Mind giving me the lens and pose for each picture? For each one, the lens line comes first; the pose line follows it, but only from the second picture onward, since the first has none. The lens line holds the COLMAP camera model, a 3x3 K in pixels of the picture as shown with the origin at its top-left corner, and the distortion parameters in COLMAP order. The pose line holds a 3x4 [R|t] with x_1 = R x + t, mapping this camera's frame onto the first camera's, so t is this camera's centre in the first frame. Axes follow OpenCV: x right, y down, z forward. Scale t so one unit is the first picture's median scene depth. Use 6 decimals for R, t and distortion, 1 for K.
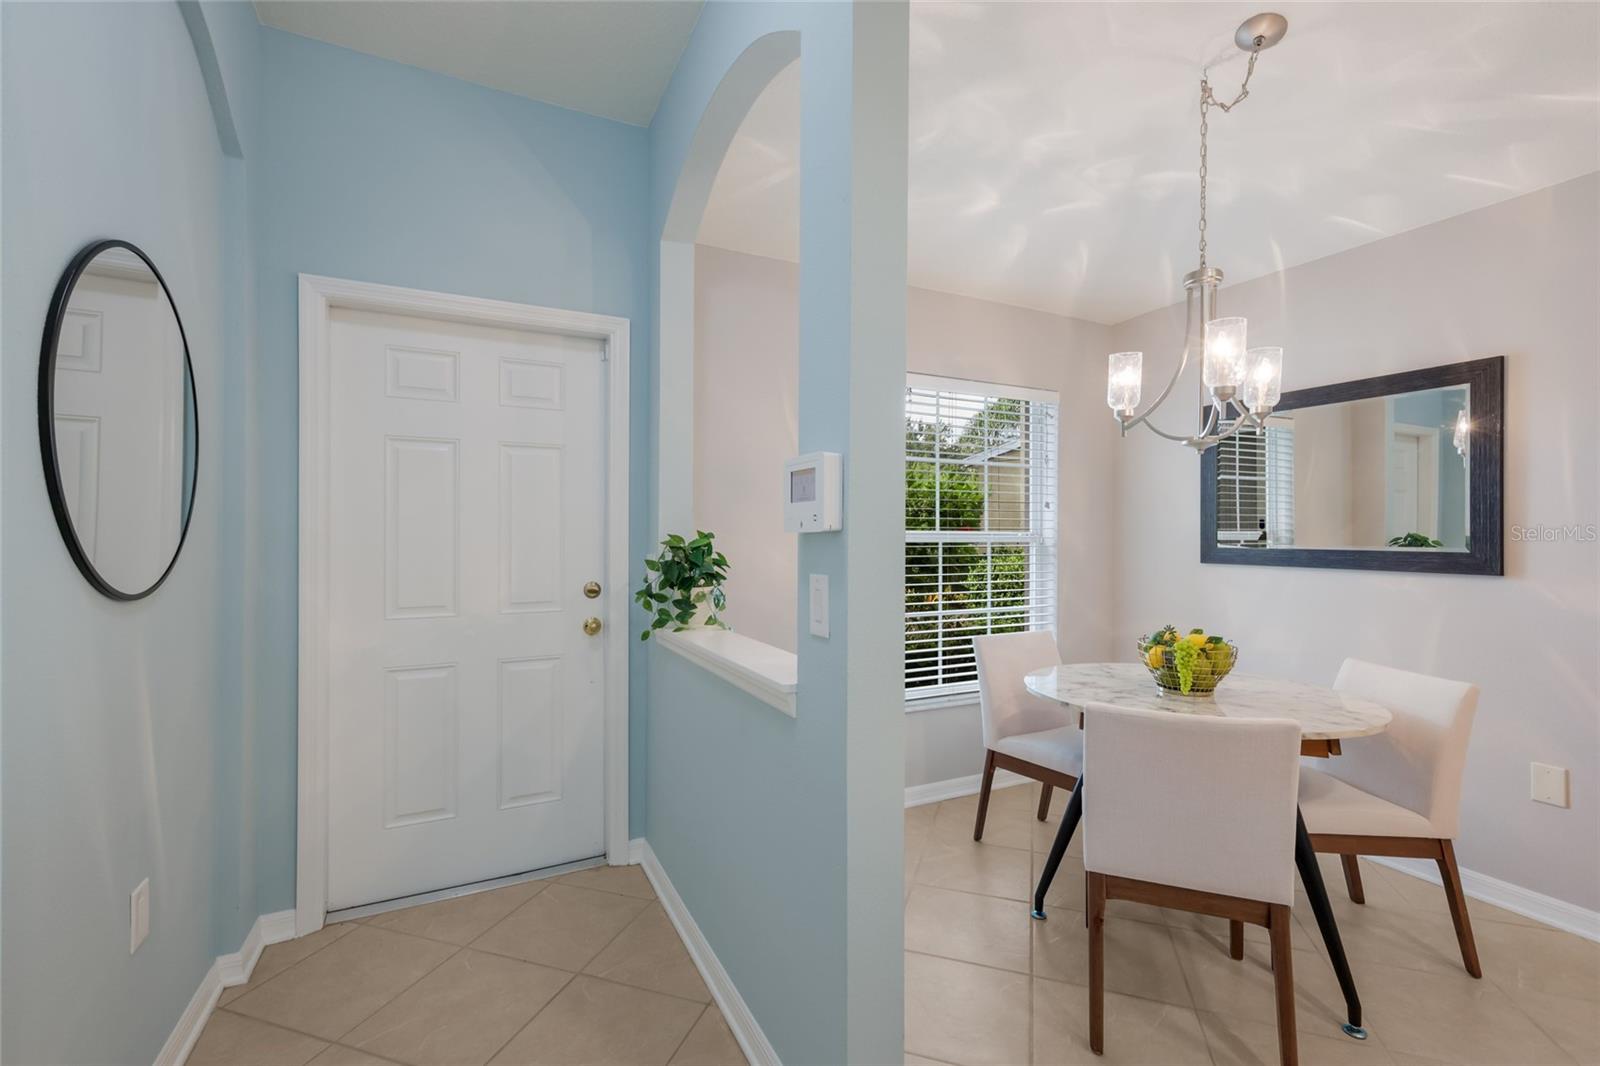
lens RADIAL K [[688.2, 0, 799.8], [0, 688.2, 539.3], [0, 0, 1]] dist [0.005609, 0.000492]
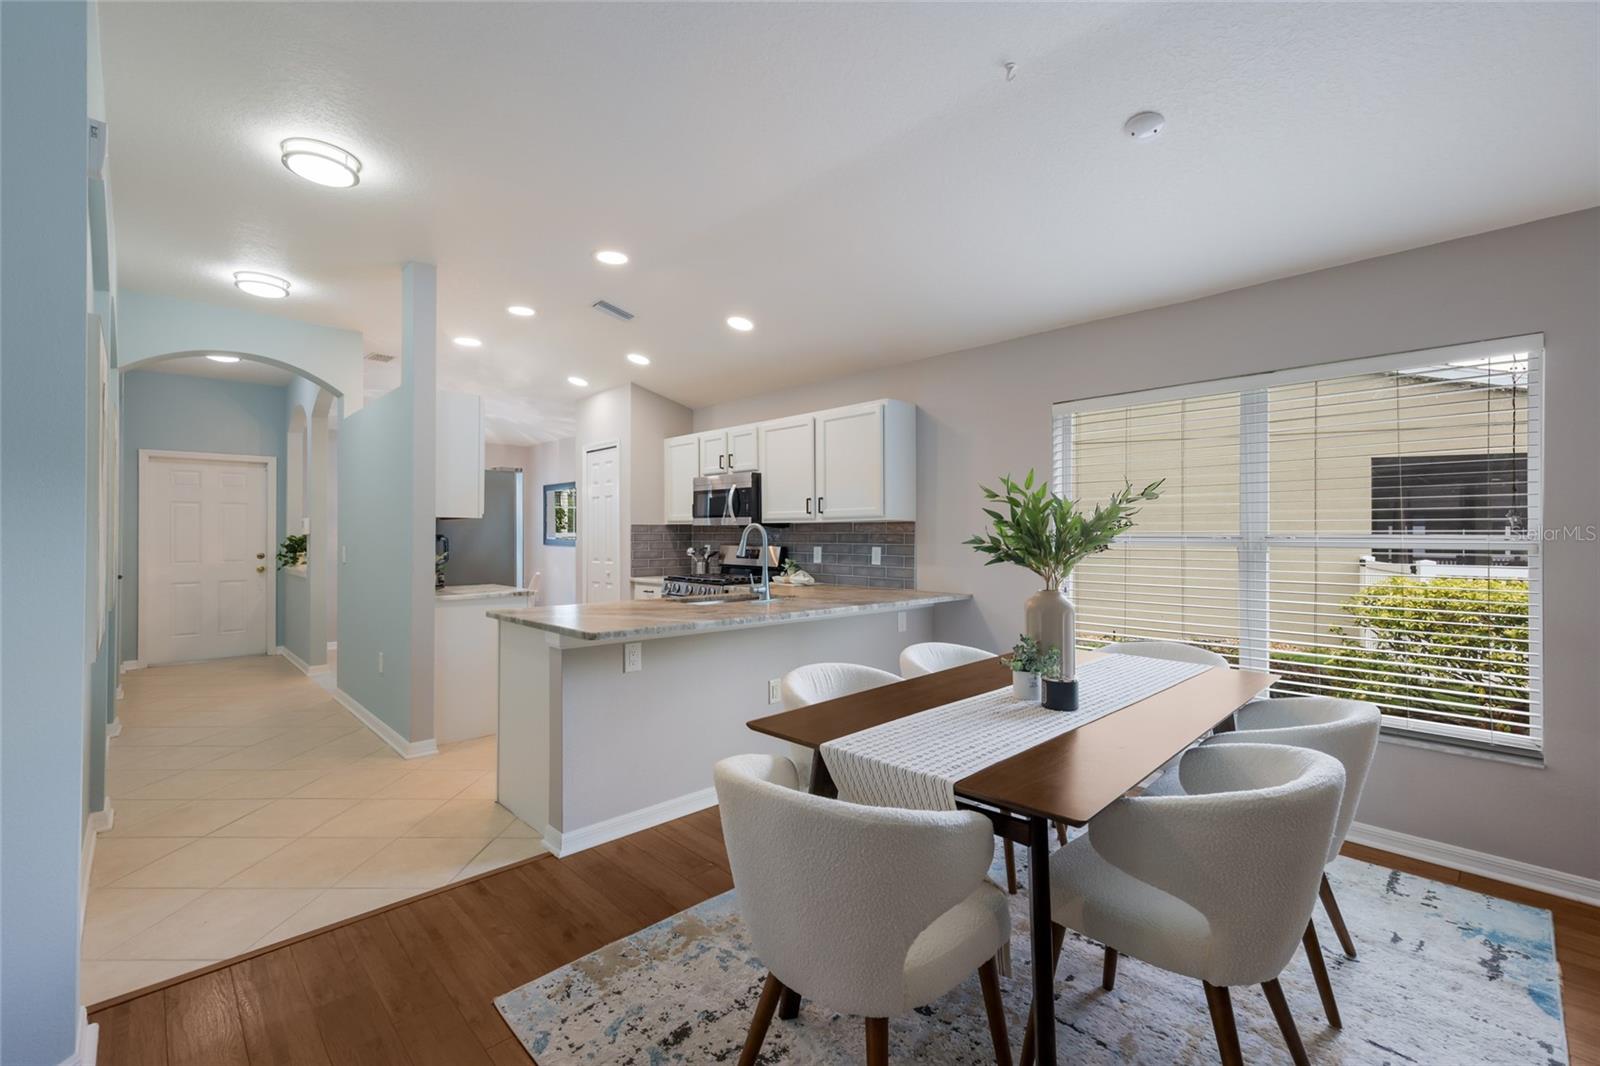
lens RADIAL K [[688.2, 0, 802.7], [0, 688.2, 529.2], [0, 0, 1]] dist [0.005609, 0.000492]
pose [[0.950924, -0.004097, 0.309397, 0.970101], [0.006969, 0.999942, -0.008176, 0.006673], [-0.309345, 0.009931, 0.950898, -2.457296]]
